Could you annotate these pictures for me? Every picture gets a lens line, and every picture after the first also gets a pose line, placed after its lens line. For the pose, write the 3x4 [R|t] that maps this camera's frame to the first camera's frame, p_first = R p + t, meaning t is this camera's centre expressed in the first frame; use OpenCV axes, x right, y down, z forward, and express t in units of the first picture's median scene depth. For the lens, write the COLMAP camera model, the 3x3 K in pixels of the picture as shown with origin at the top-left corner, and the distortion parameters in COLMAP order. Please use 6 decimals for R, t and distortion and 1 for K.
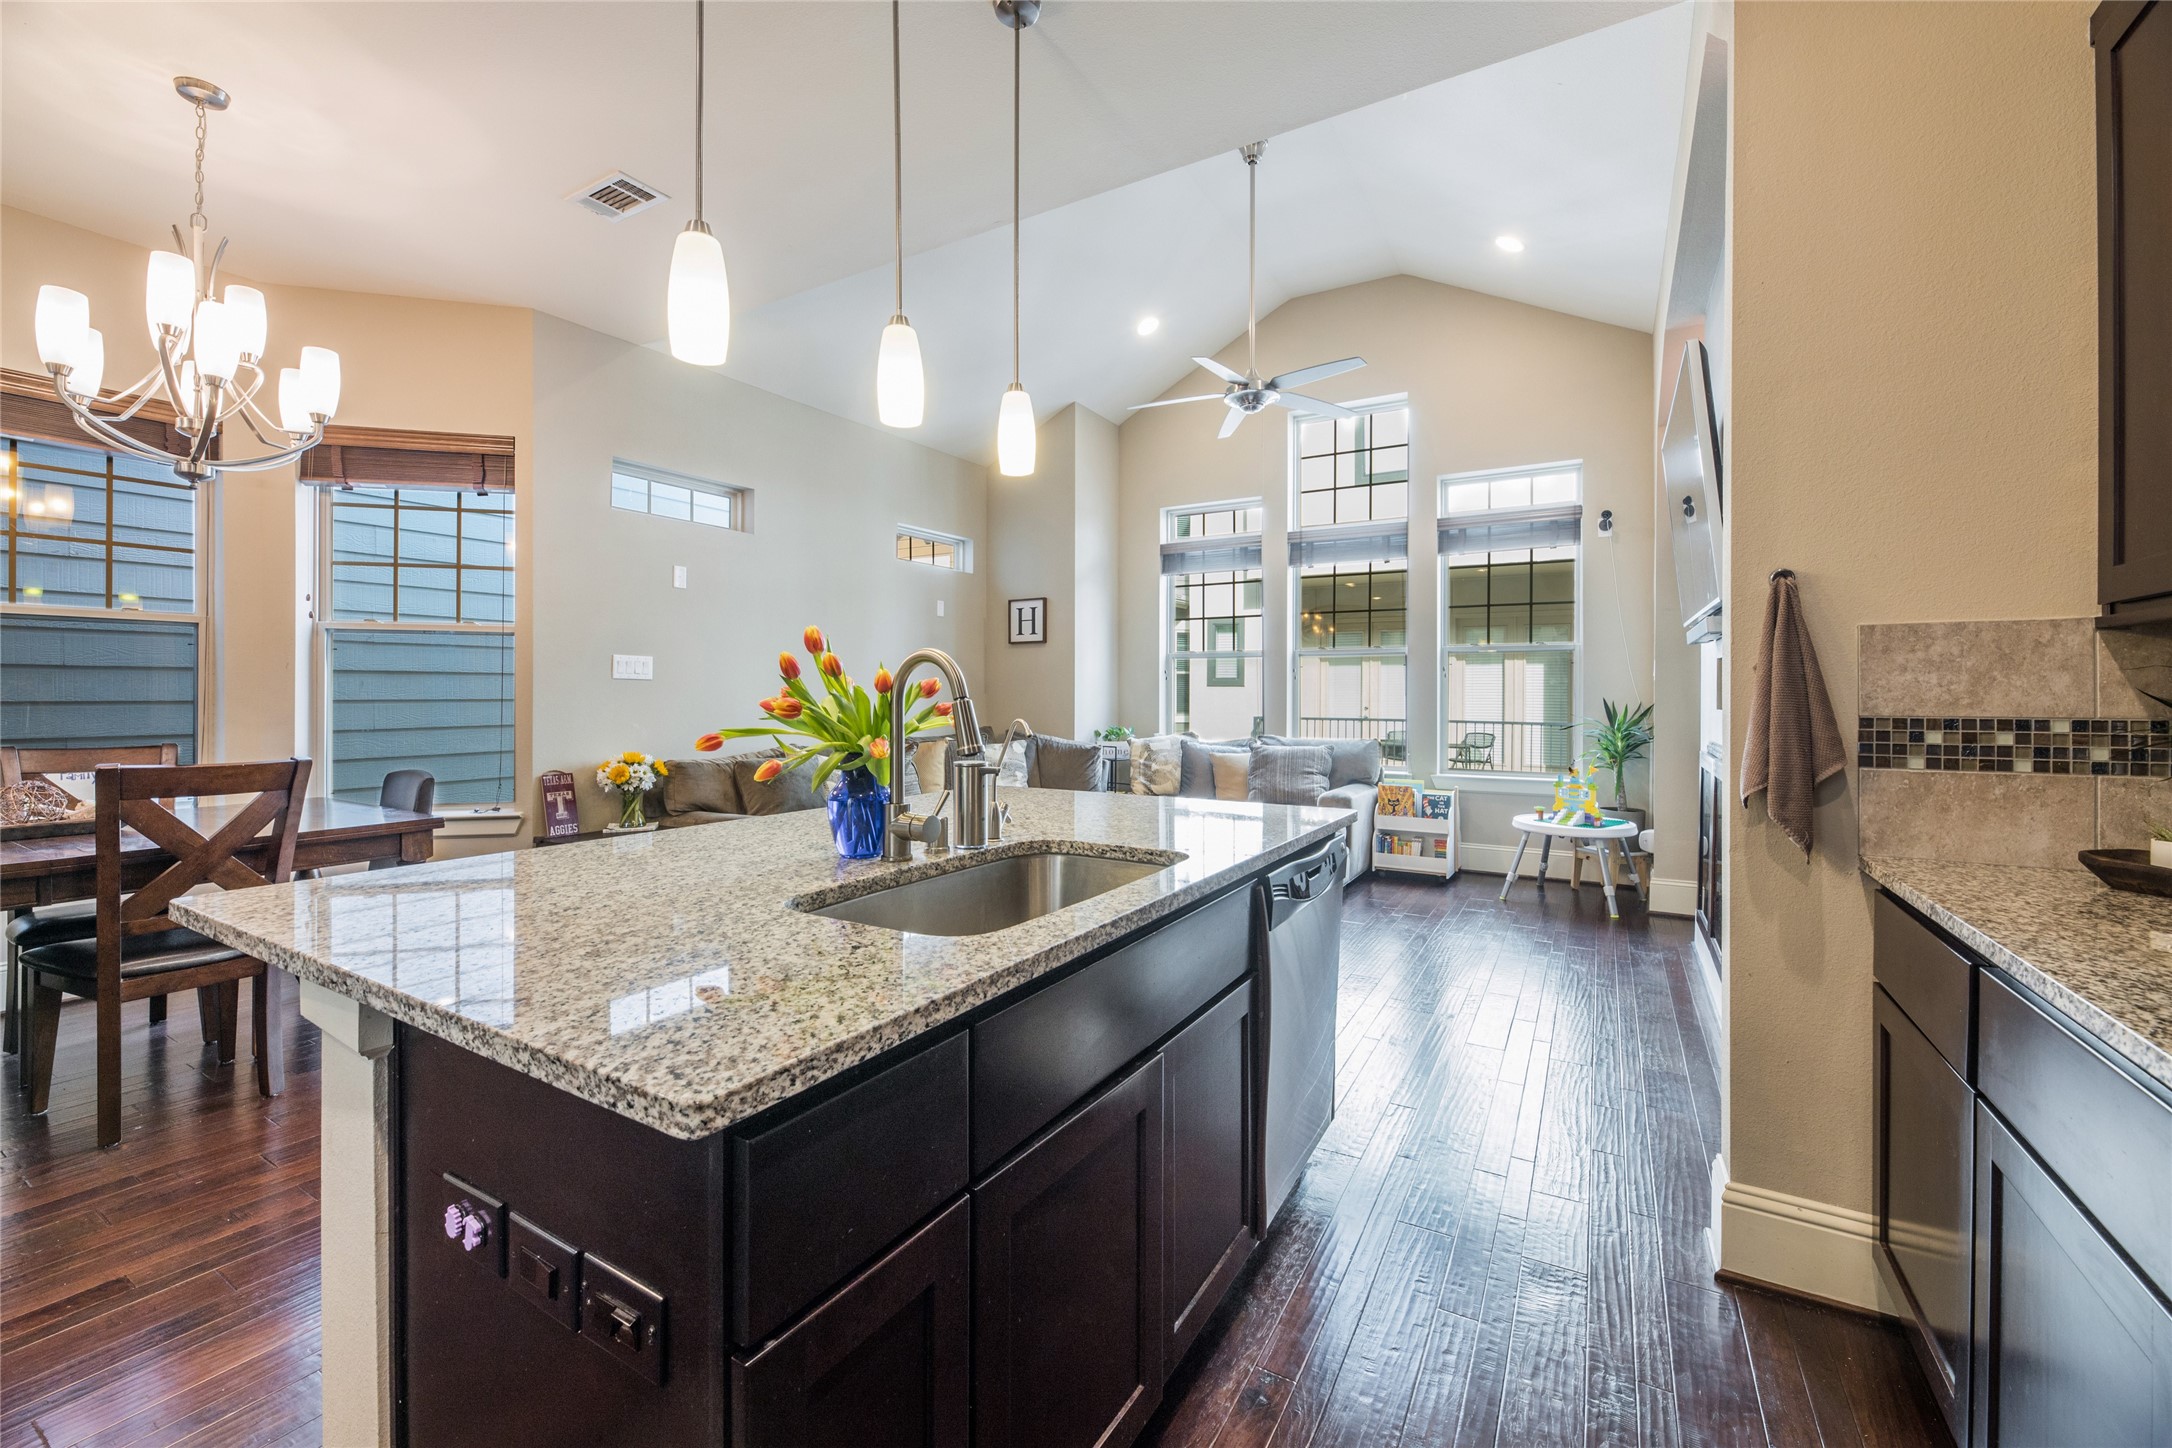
lens RADIAL K [[880.6, 0, 1083.2], [0, 880.6, 704.3], [0, 0, 1]] dist [-0.020964, -0.001940]
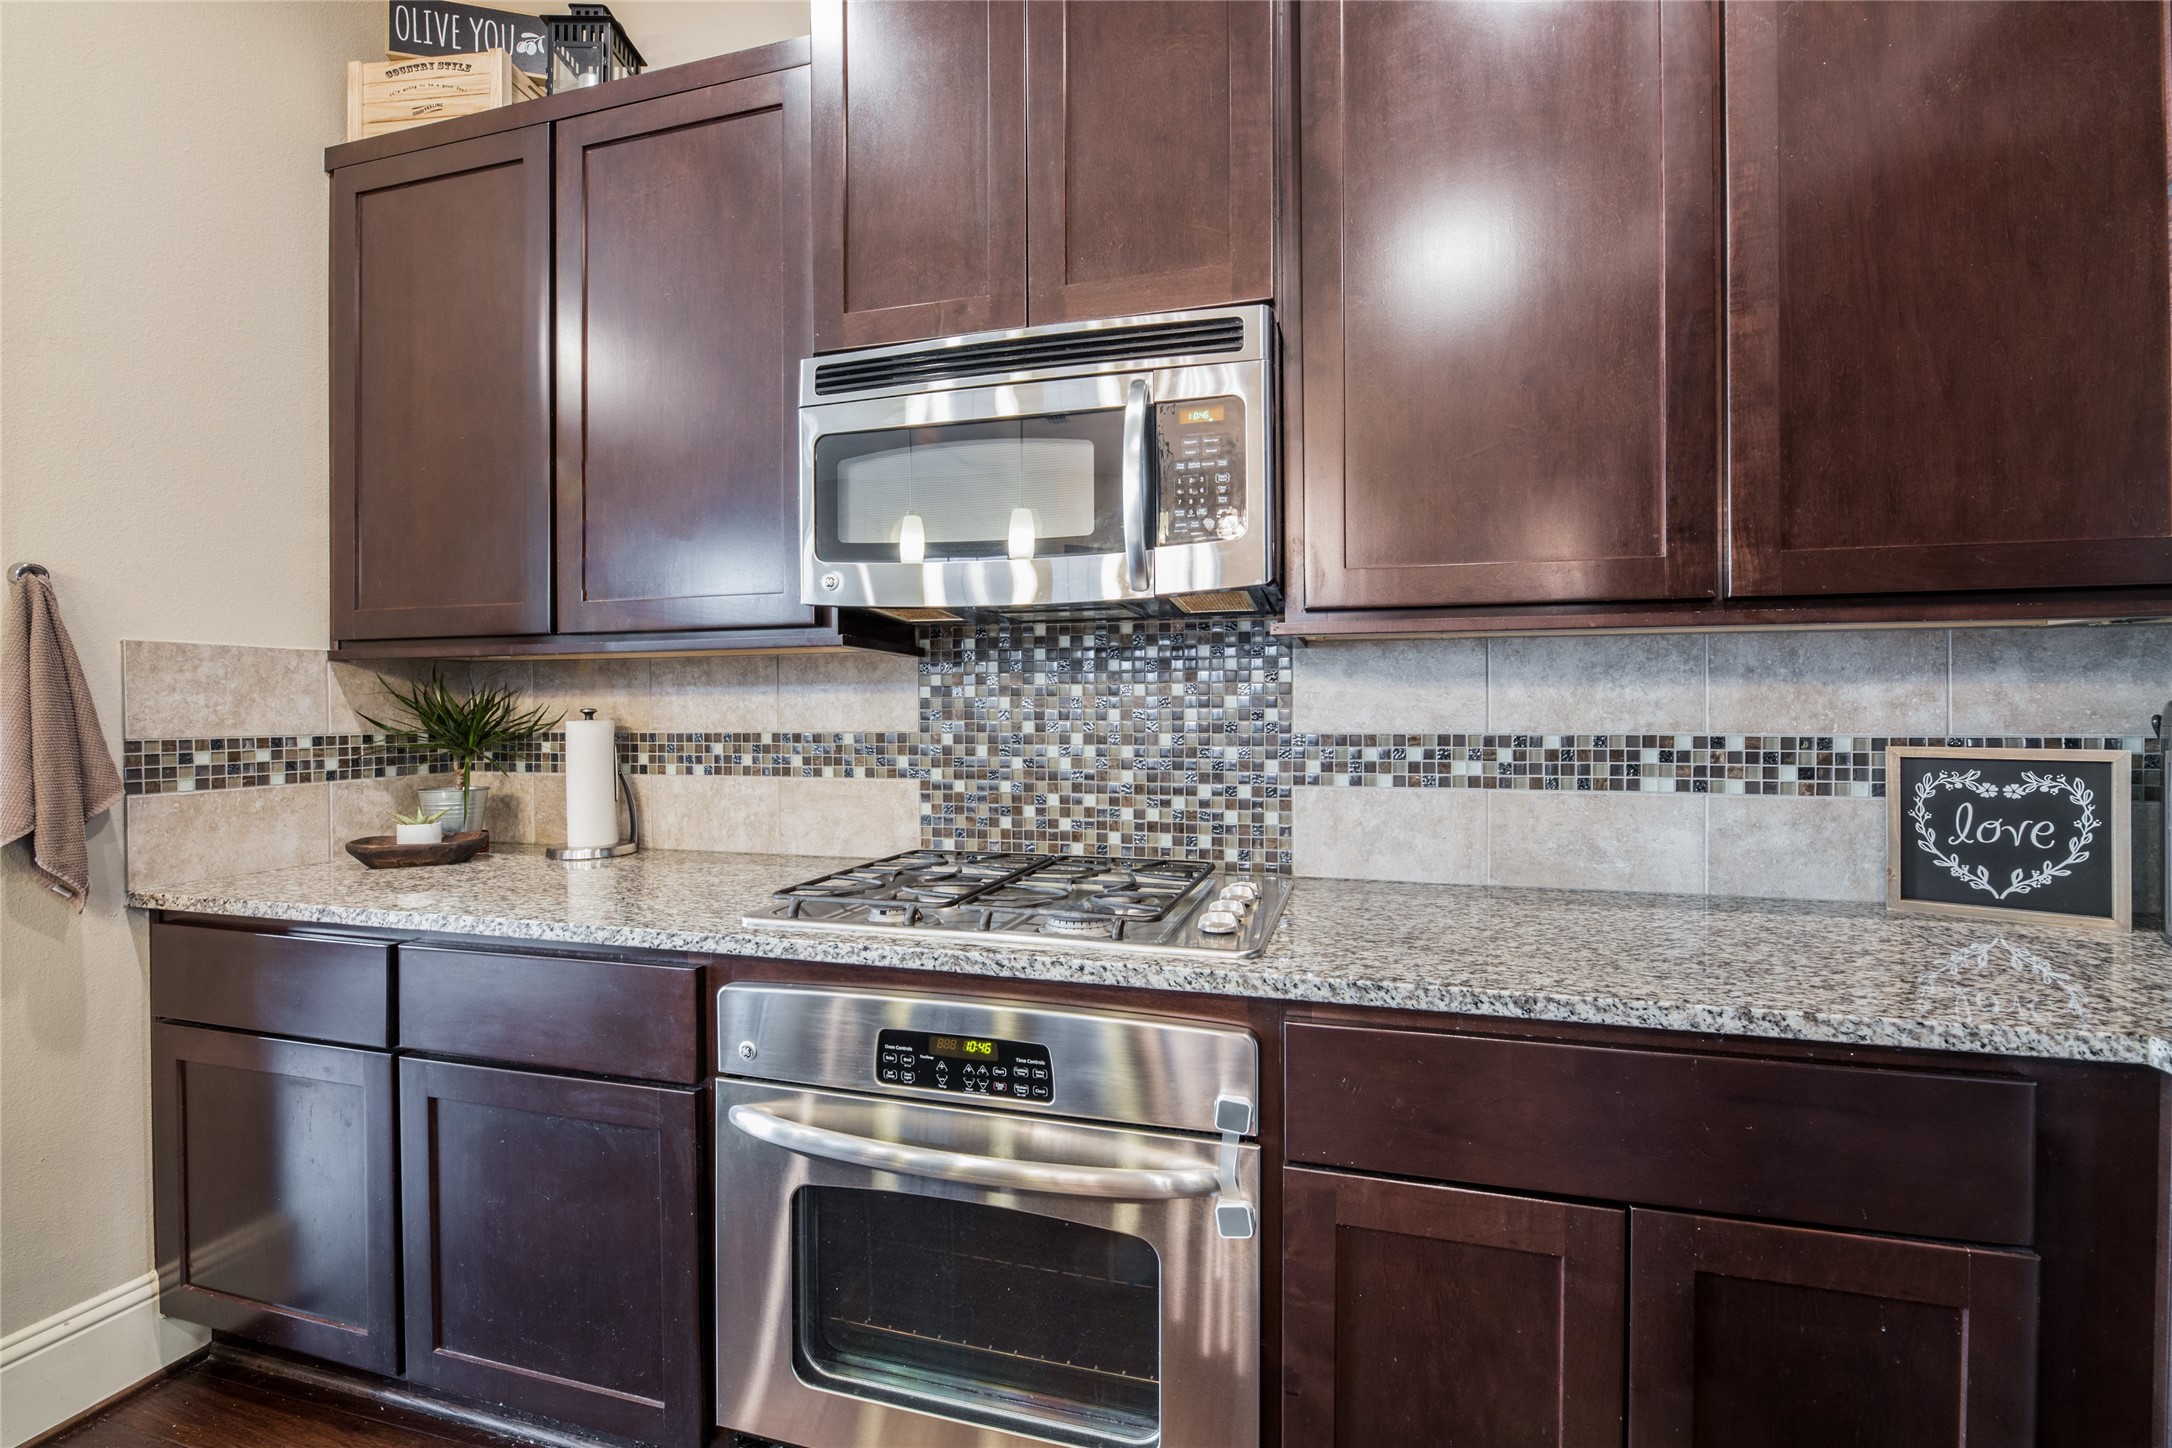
lens RADIAL K [[877.9, 0, 1049.4], [0, 877.9, 718.3], [0, 0, 1]] dist [-0.003804, -0.002640]
pose [[-0.246078, -0.006982, 0.969225, -0.085857], [0.015401, 0.999820, 0.011112, -0.001428], [-0.969128, 0.017661, -0.245926, 0.103568]]
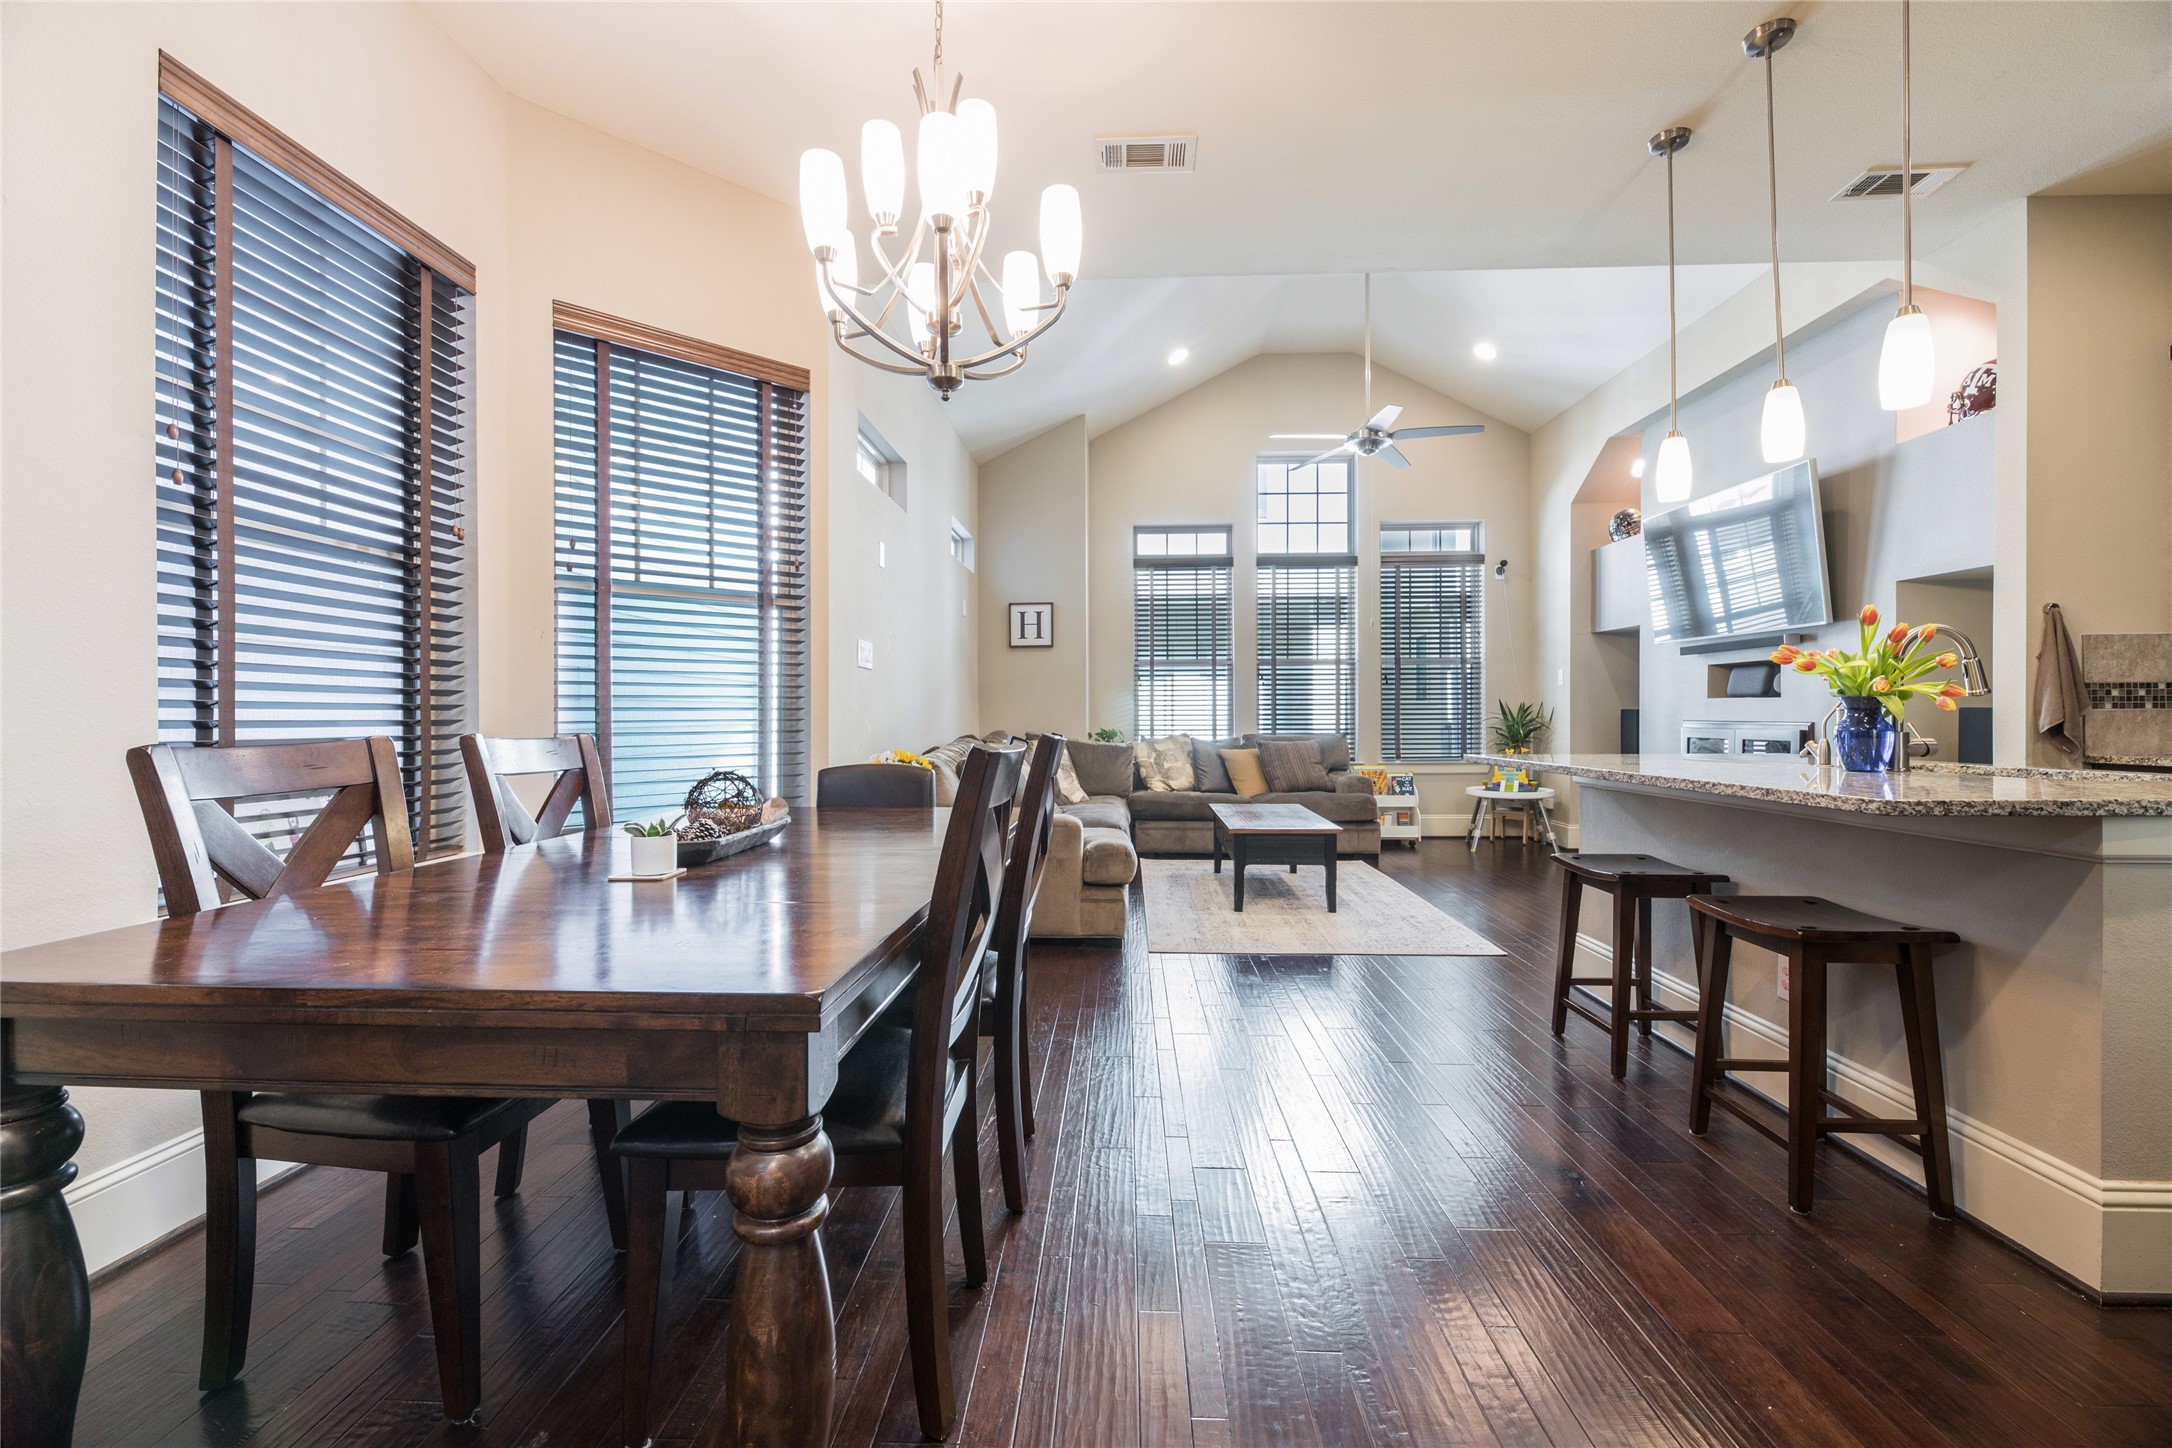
lens RADIAL K [[877.9, 0, 1112.6], [0, 877.9, 713.6], [0, 0, 1]] dist [-0.003804, -0.002640]
pose [[0.877461, -0.005844, 0.479612, -0.722987], [0.012454, 0.999866, -0.010601, 0.028429], [-0.479486, 0.015275, 0.877417, 0.121709]]
